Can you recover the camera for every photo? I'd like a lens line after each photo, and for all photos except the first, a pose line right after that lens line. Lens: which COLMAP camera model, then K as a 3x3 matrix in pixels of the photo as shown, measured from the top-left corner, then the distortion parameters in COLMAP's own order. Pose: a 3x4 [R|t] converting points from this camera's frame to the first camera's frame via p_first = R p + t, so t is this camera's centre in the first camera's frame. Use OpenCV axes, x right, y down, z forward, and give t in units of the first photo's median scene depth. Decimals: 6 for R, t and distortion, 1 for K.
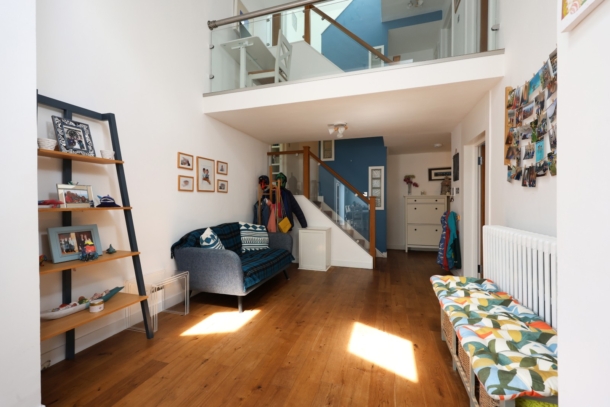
lens RADIAL K [[251.1, 0, 305.0], [0, 251.1, 203.5], [0, 0, 1]] dist [-0.000776, -0.000409]
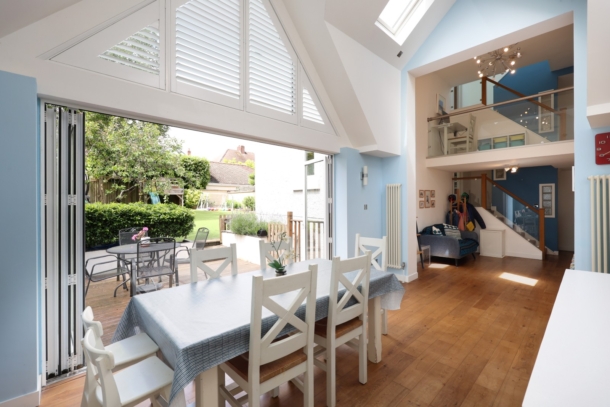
lens RADIAL K [[268.5, 0, 301.1], [0, 268.5, 201.8], [0, 0, 1]] dist [-0.001706, -0.000582]
pose [[0.875791, -0.003929, -0.482674, -0.175337], [0.002707, 0.999991, -0.003227, -0.060298], [0.482683, 0.001519, 0.875794, -0.906040]]
